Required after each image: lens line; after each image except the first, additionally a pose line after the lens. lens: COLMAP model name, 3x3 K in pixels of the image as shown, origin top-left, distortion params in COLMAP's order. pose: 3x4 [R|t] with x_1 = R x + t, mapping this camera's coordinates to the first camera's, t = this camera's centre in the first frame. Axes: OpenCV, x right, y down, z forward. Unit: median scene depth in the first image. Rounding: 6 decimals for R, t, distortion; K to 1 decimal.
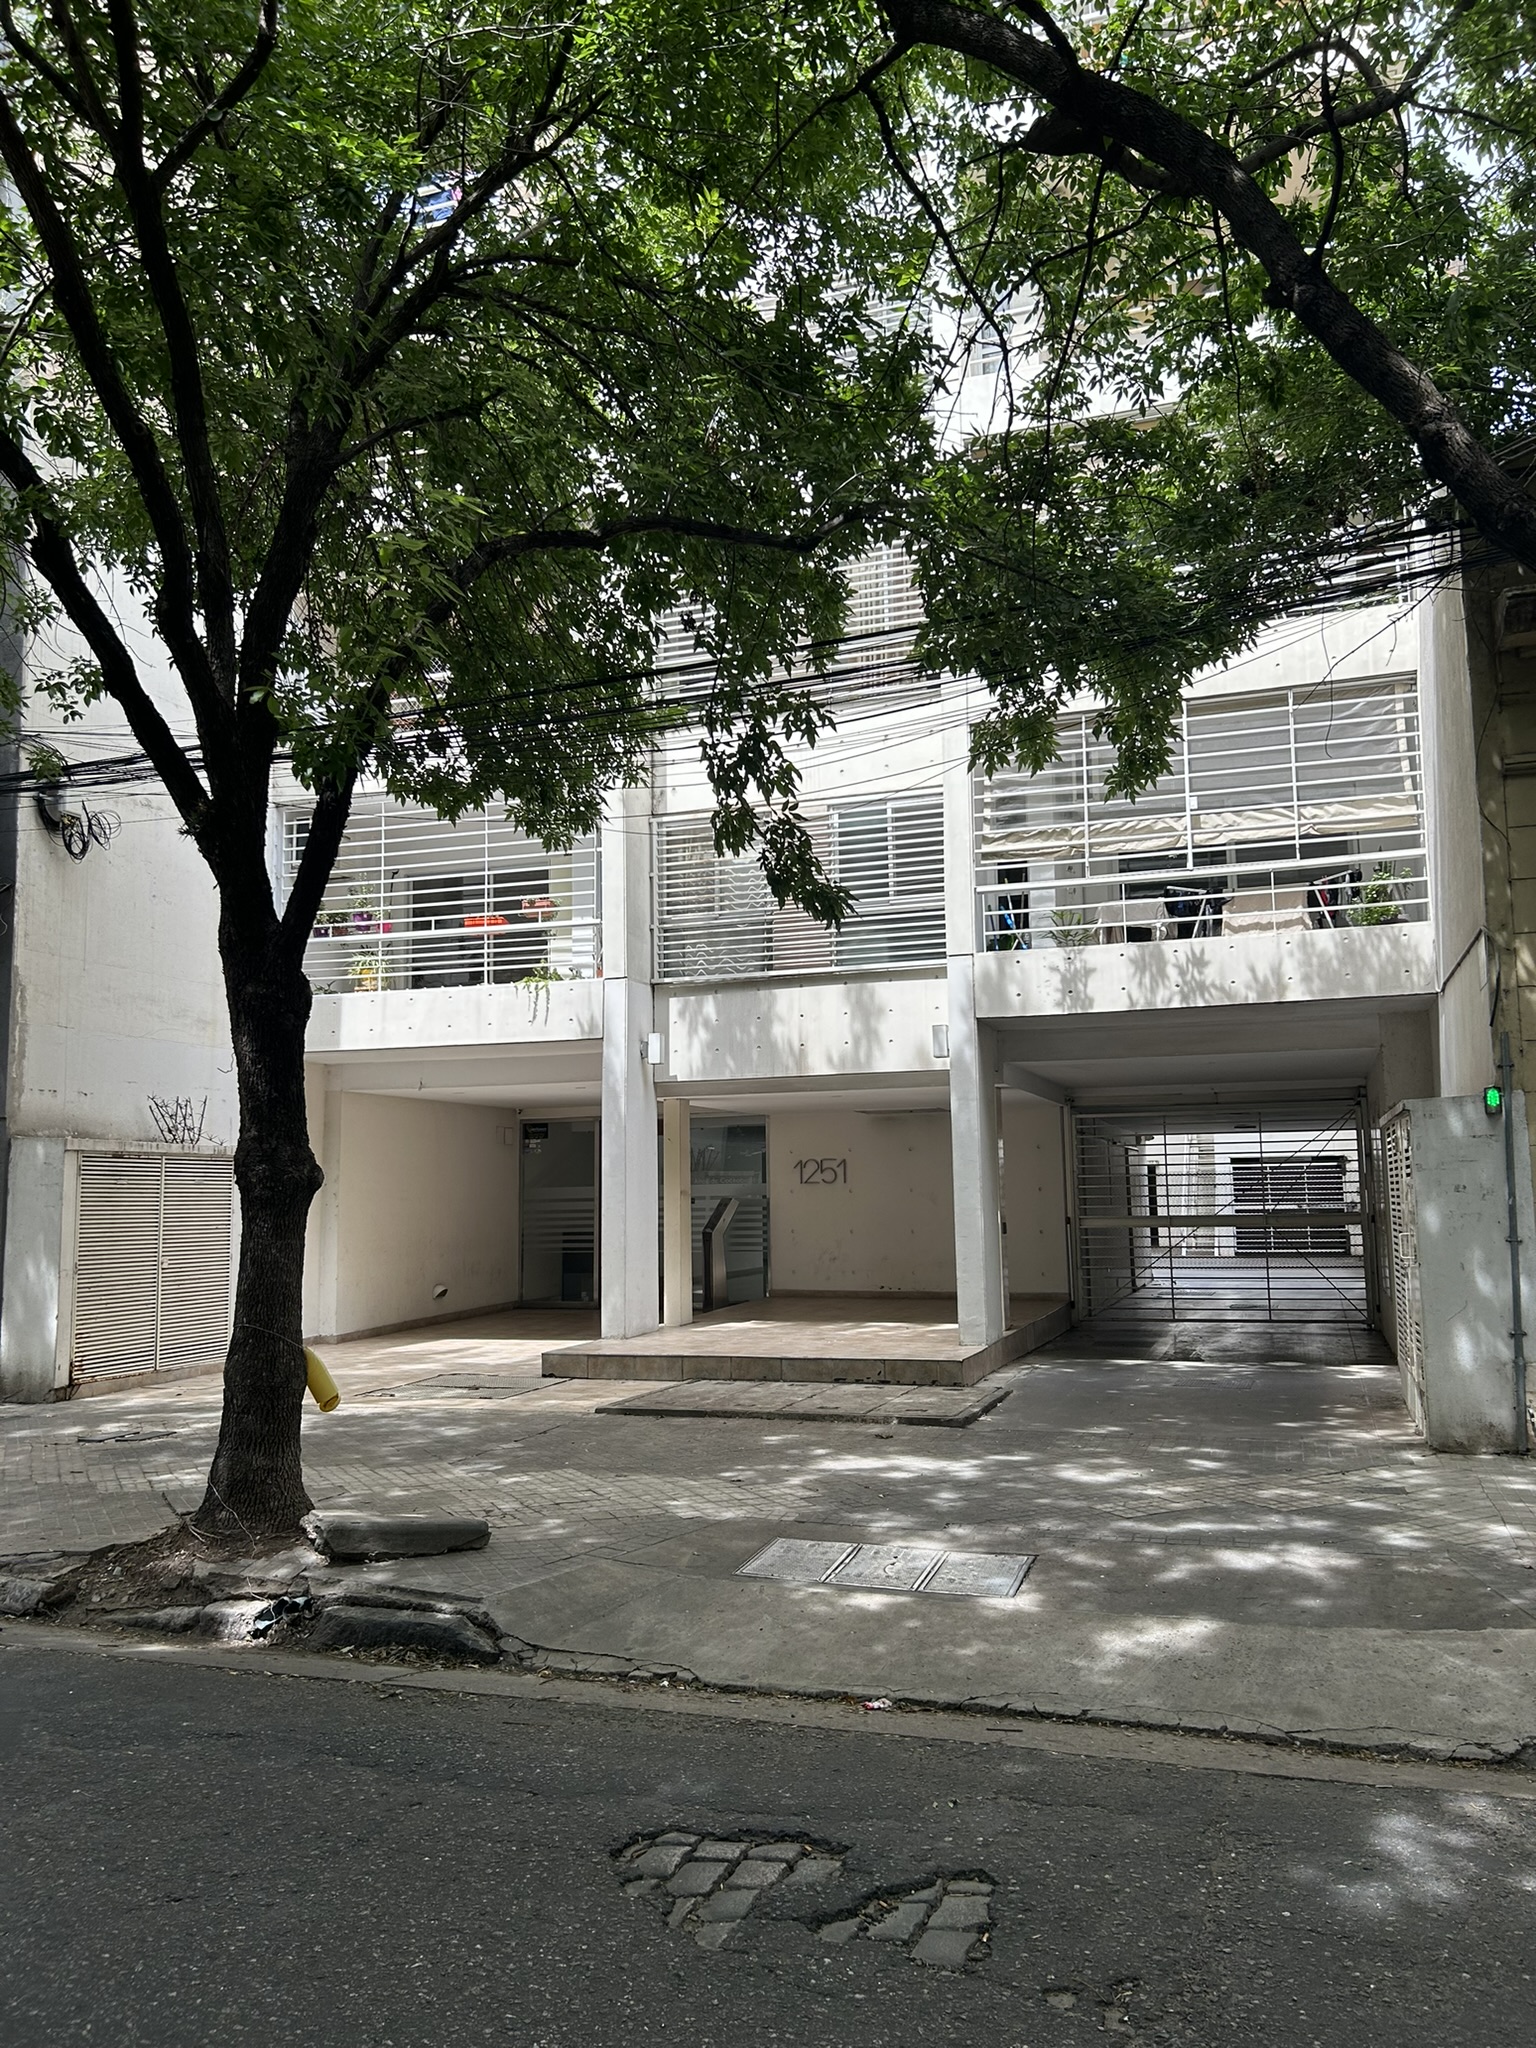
lens RADIAL K [[1547.4, 0, 761.4], [0, 1547.4, 1039.4], [0, 0, 1]] dist [0.049145, -0.045002]
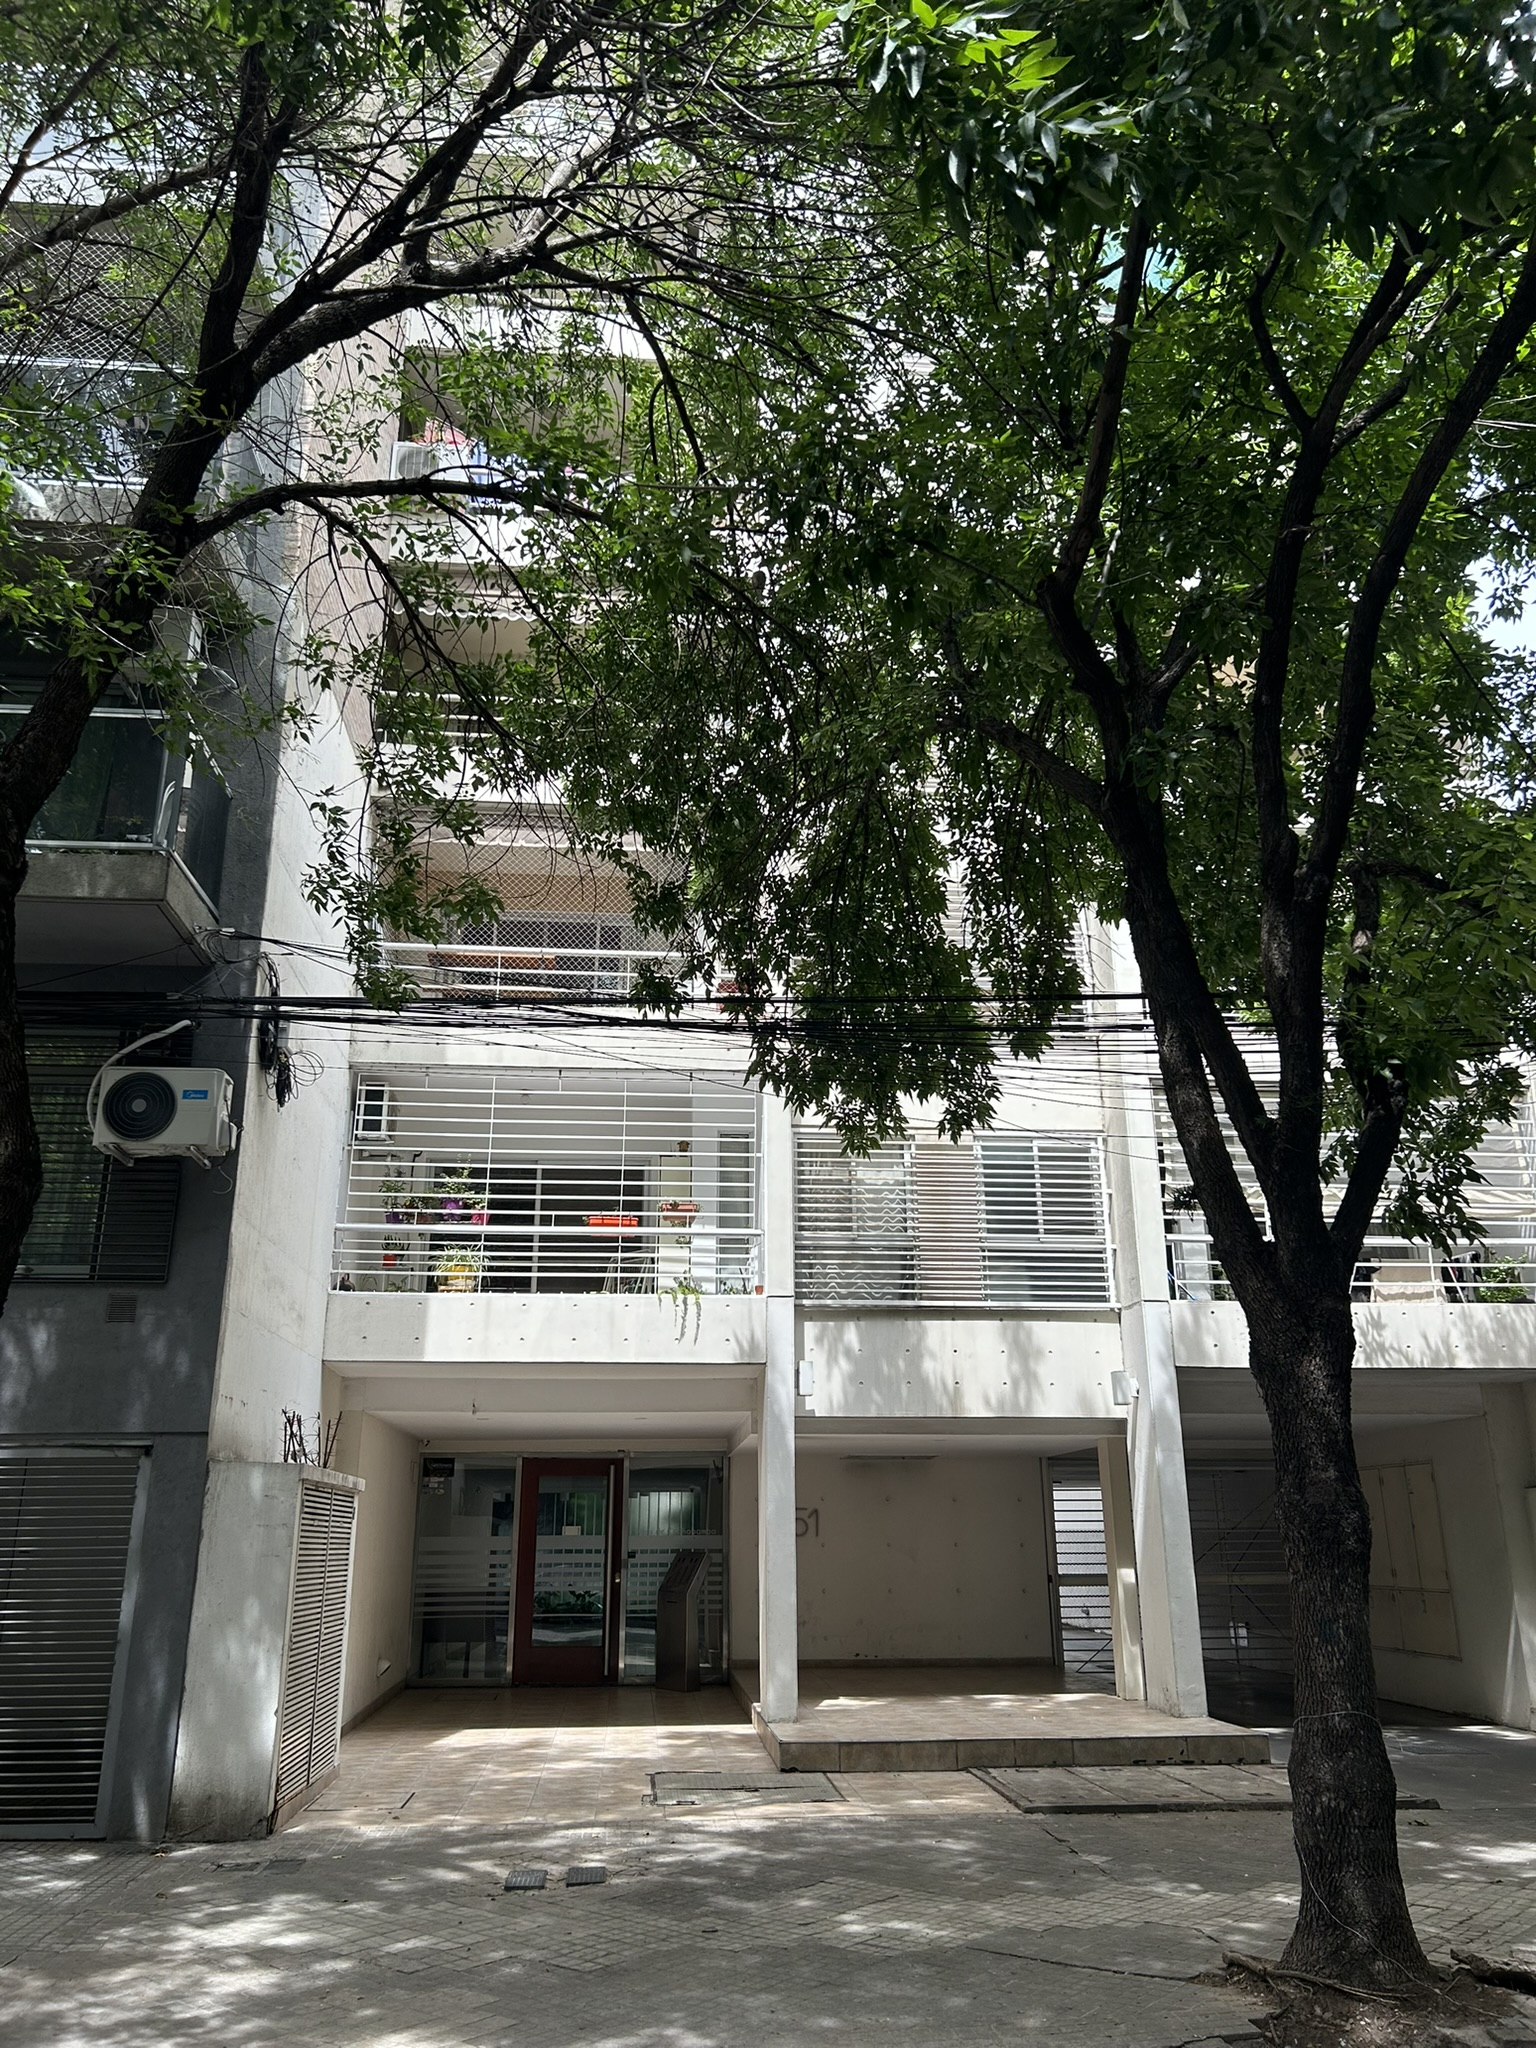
lens RADIAL K [[1547.4, 0, 765.2], [0, 1547.4, 1024.2], [0, 0, 1]] dist [0.049145, -0.045002]
pose [[0.916164, 0.138817, 0.375998, -0.465401], [-0.051265, 0.970987, -0.233571, 0.018025], [-0.397512, 0.194714, 0.896700, 0.150445]]
